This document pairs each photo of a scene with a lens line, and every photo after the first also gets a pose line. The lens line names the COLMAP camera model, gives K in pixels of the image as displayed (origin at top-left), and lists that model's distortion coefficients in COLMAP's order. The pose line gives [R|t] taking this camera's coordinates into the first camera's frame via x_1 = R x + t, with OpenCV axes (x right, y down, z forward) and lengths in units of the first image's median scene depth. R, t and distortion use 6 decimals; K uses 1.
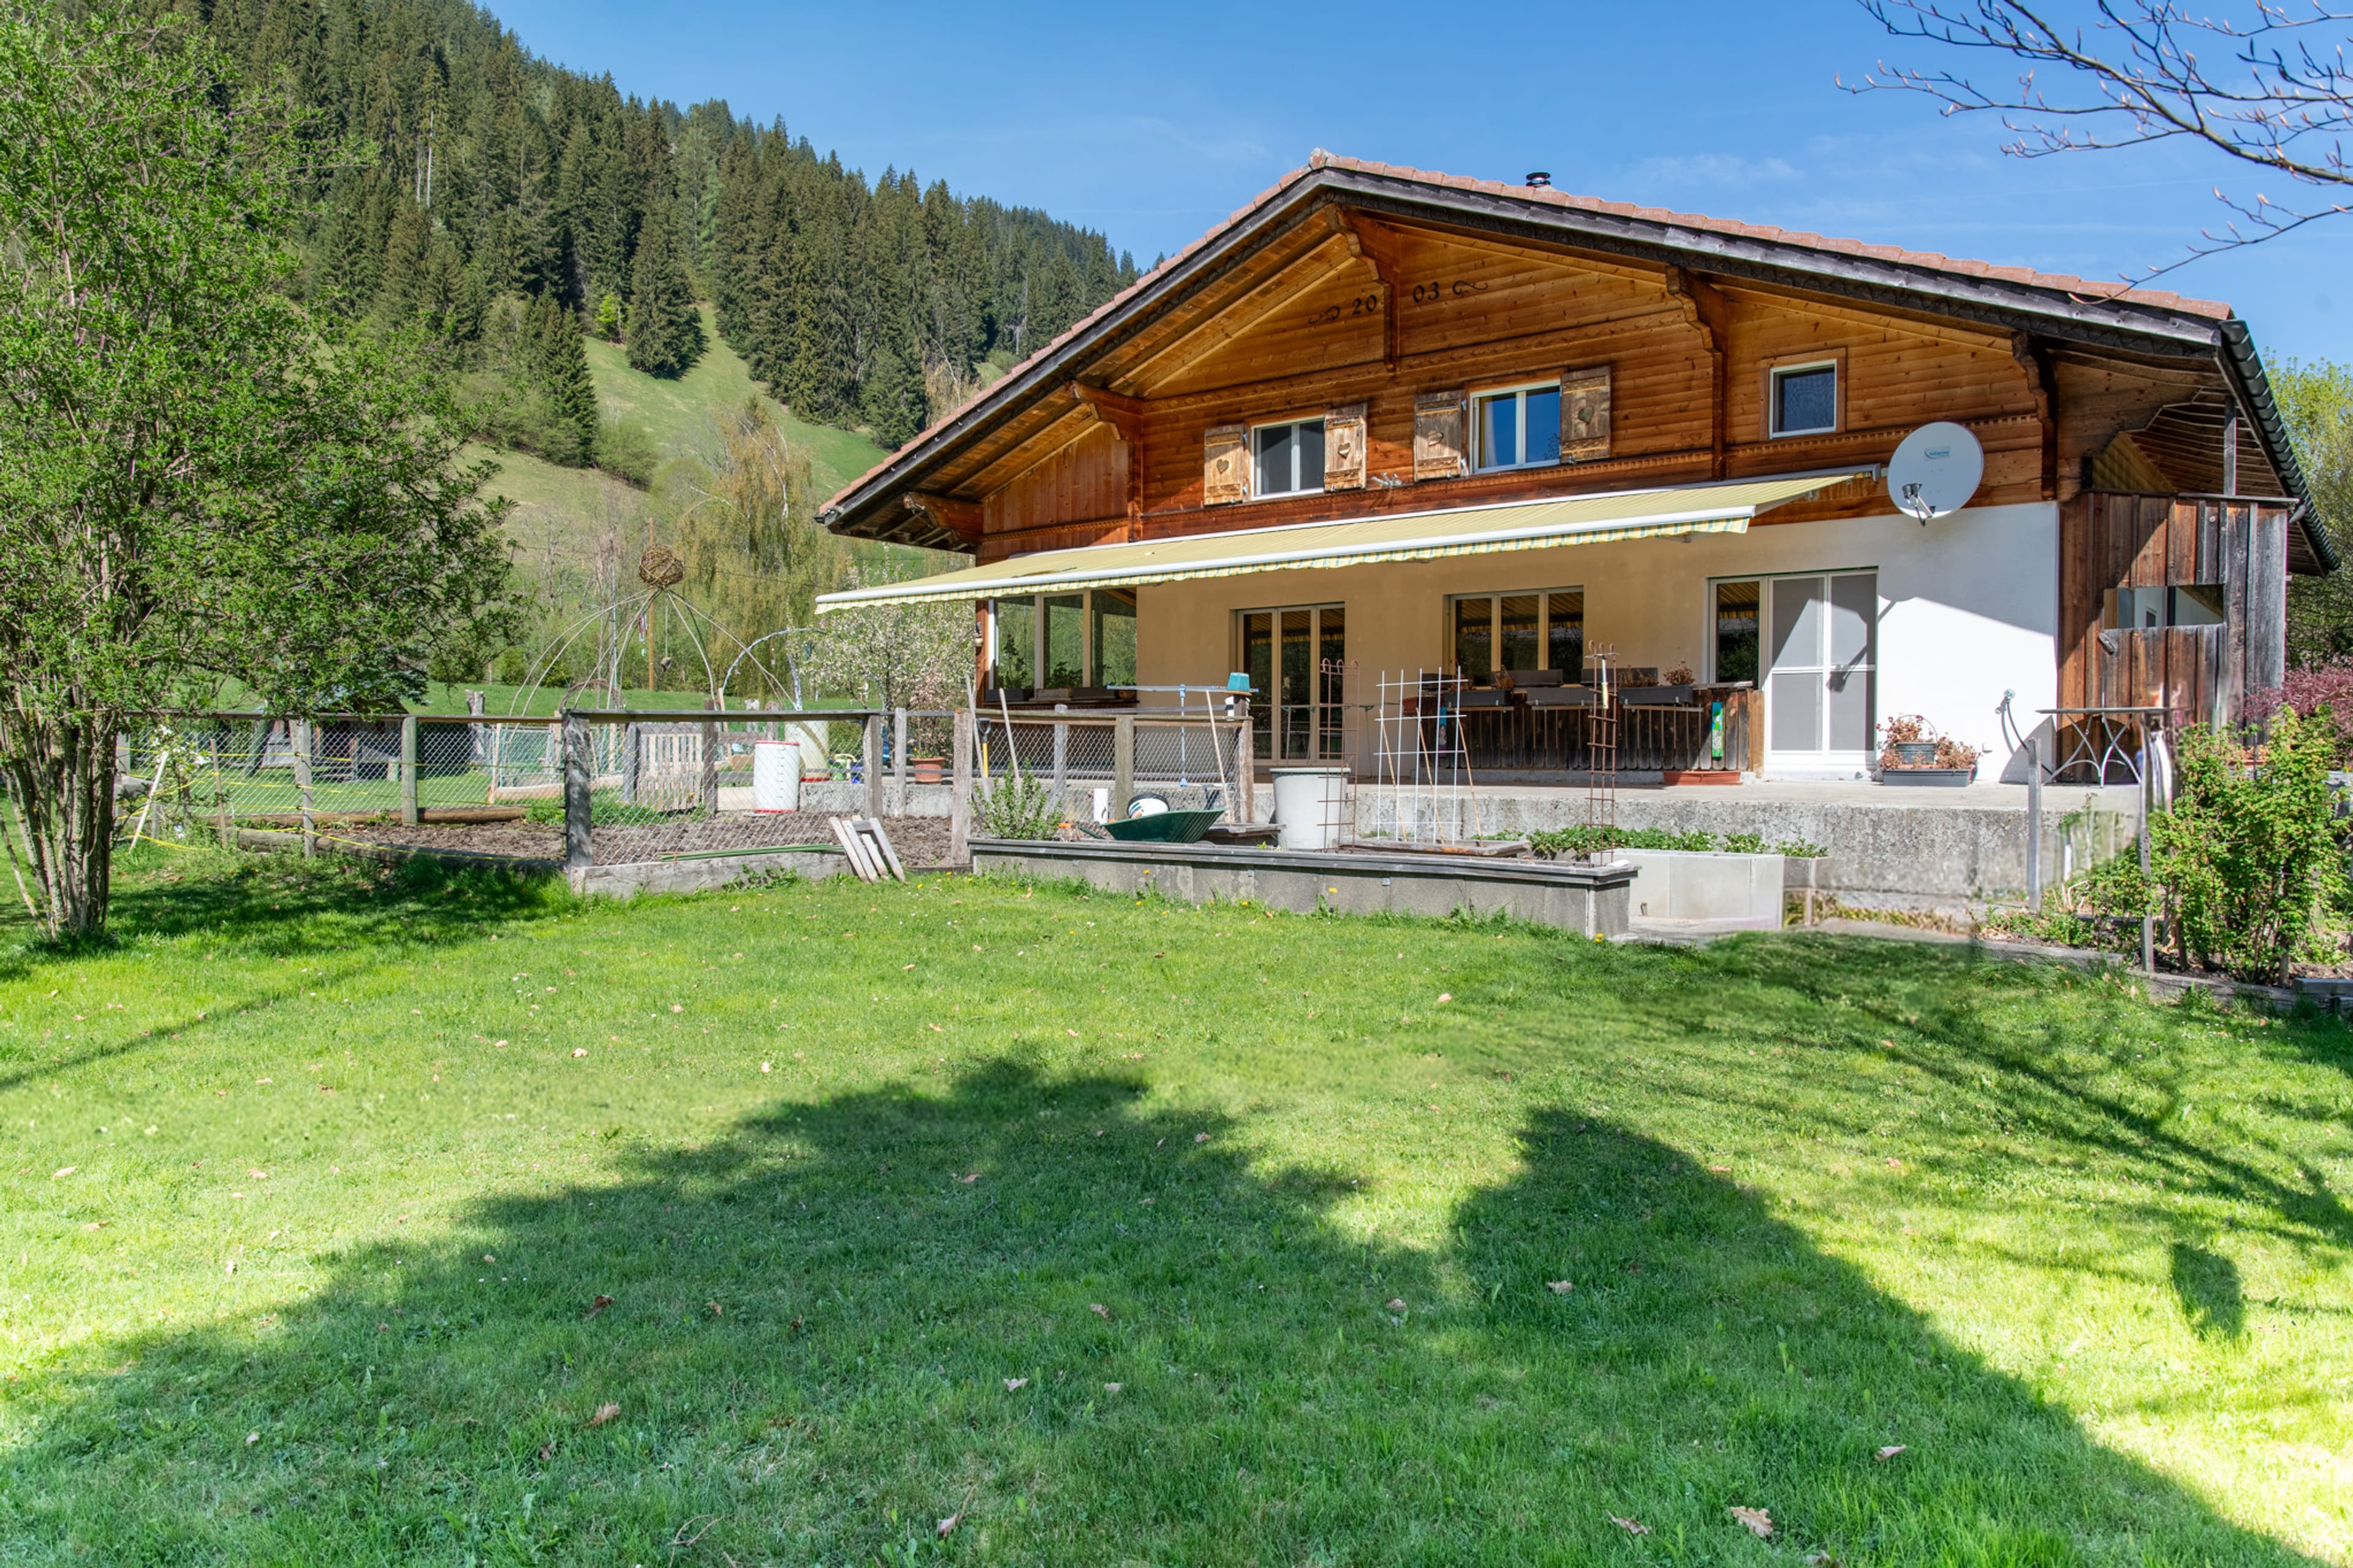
lens RADIAL K [[1612.0, 0, 1184.4], [0, 1612.0, 780.5], [0, 0, 1]] dist [0.000846, -0.001161]
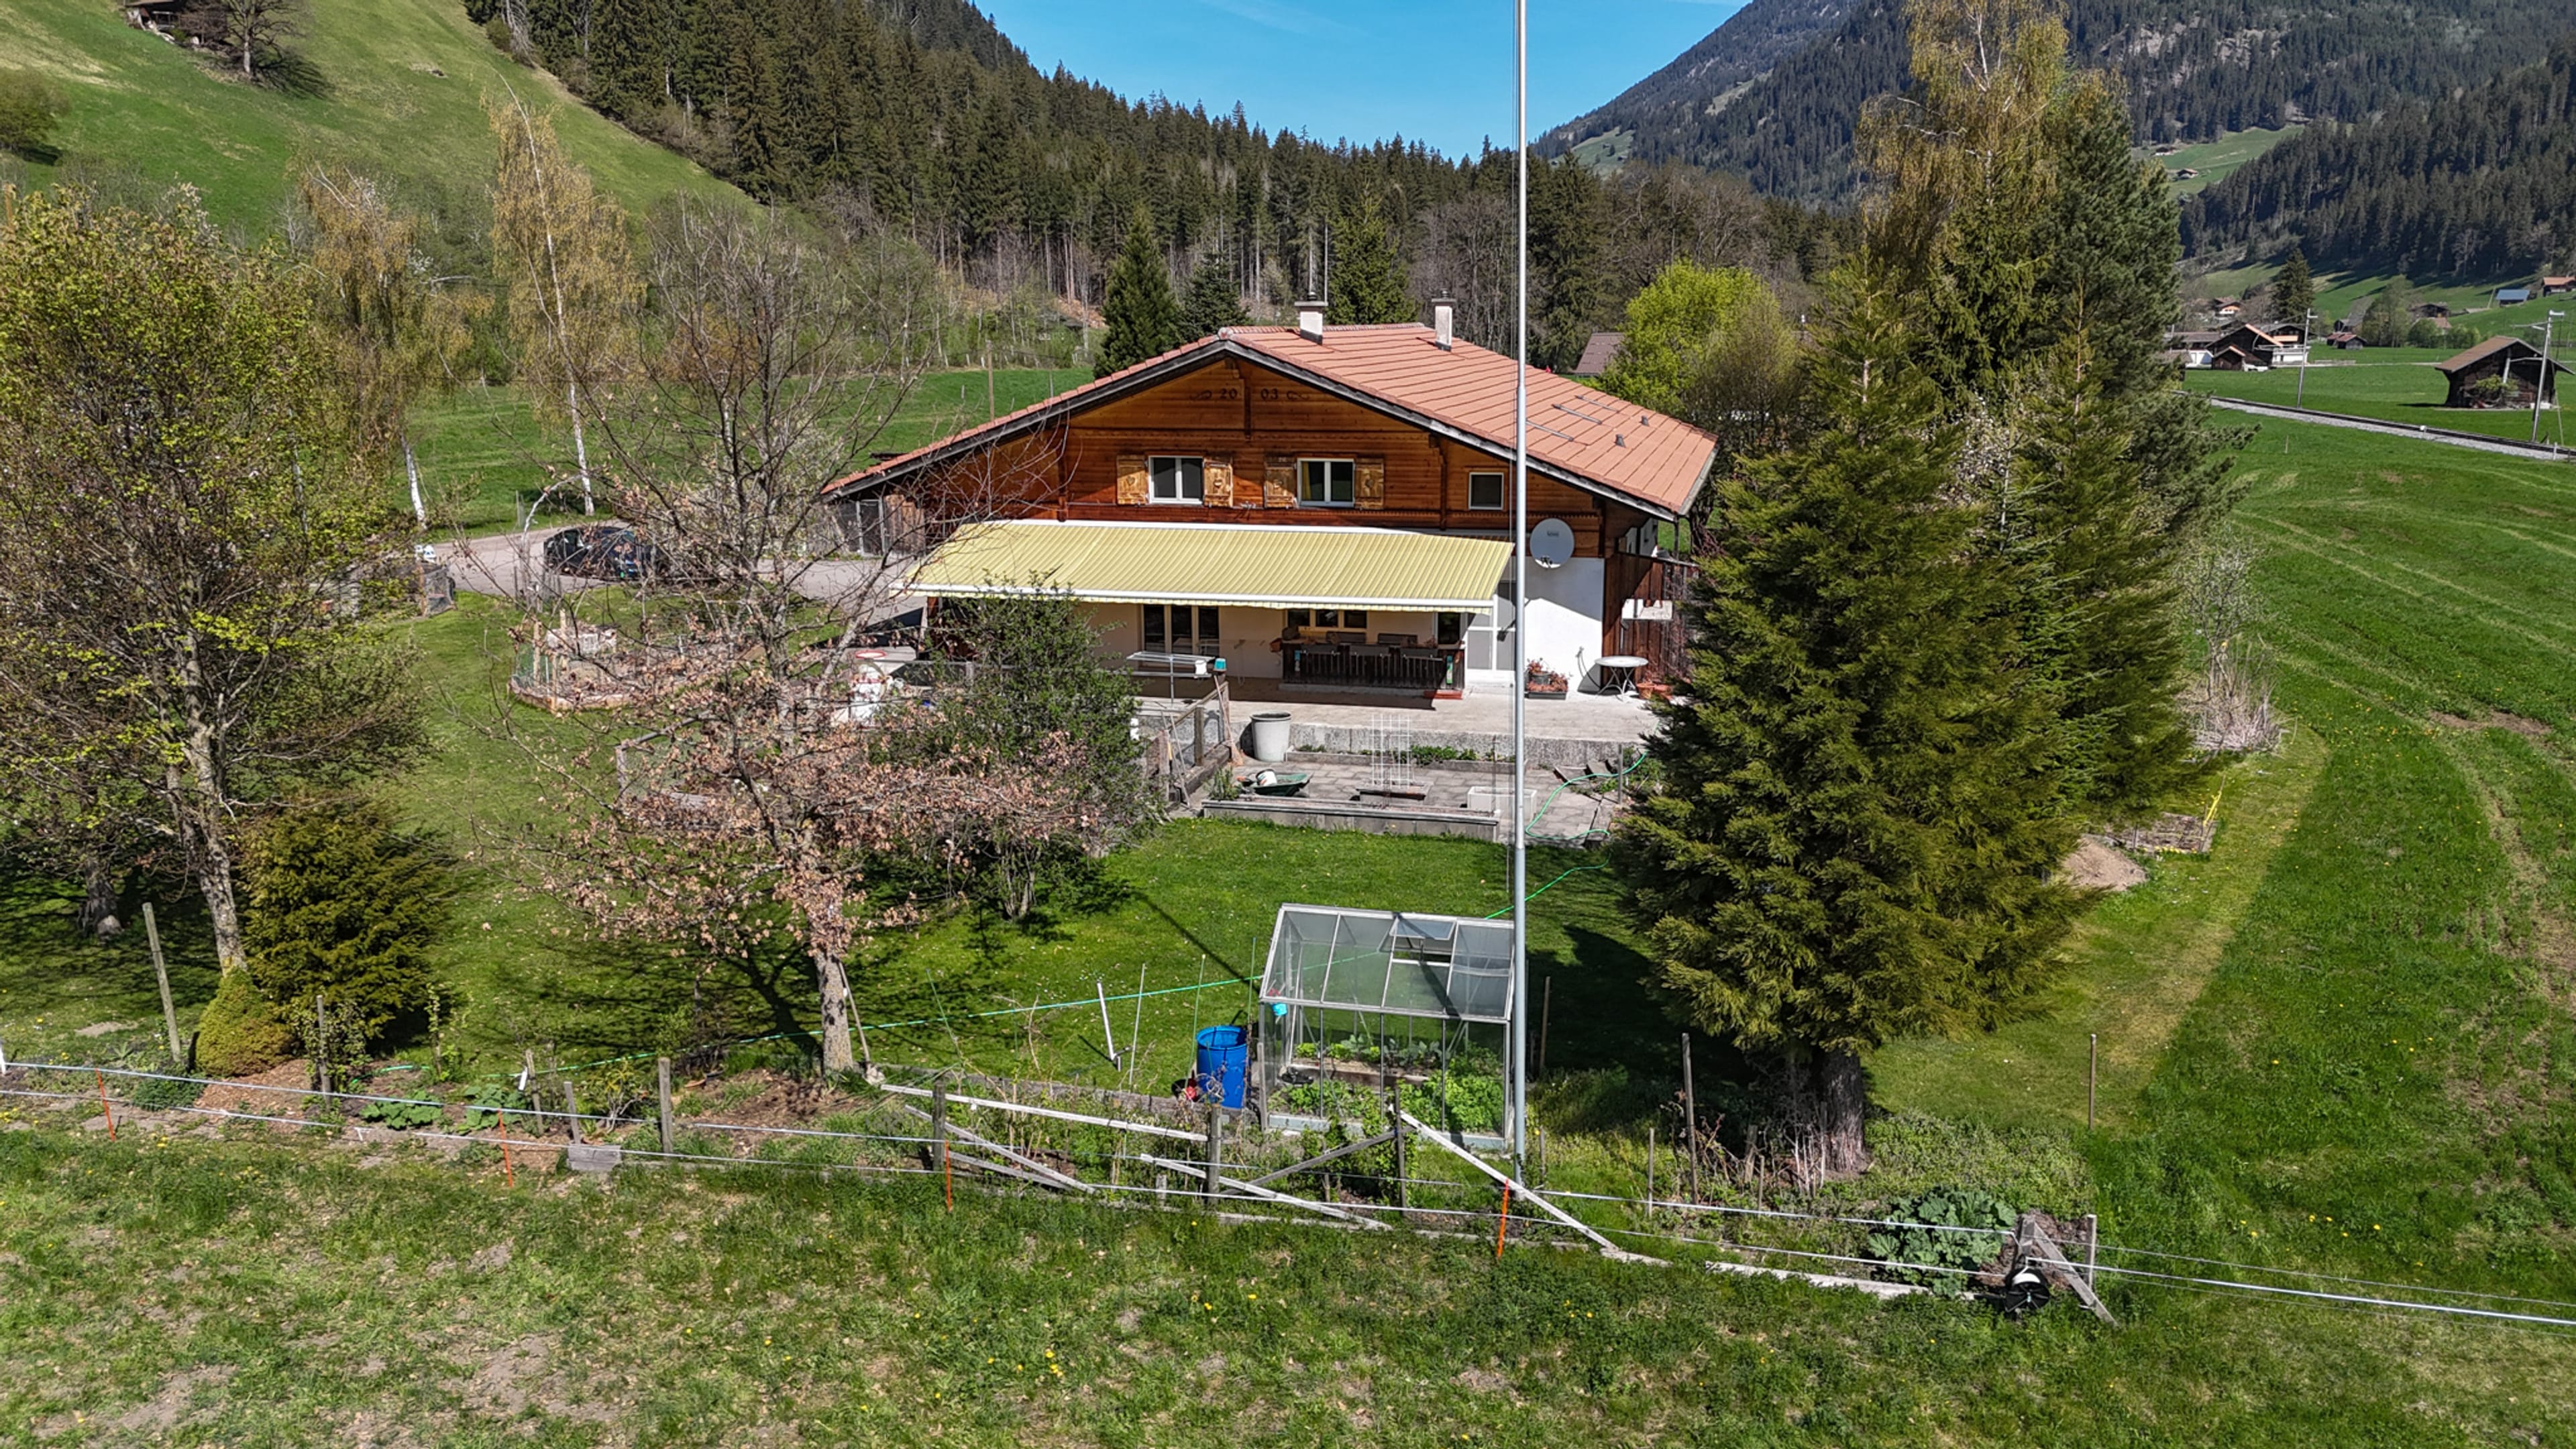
lens RADIAL K [[1905.6, 0, 1280.6], [0, 1905.6, 727.0], [0, 0, 1]] dist [0.050986, -0.032591]
pose [[0.922226, -0.081121, 0.378046, -0.632483], [0.012696, 0.983569, 0.180083, -0.326288], [-0.386443, -0.161277, 0.908103, -0.886211]]
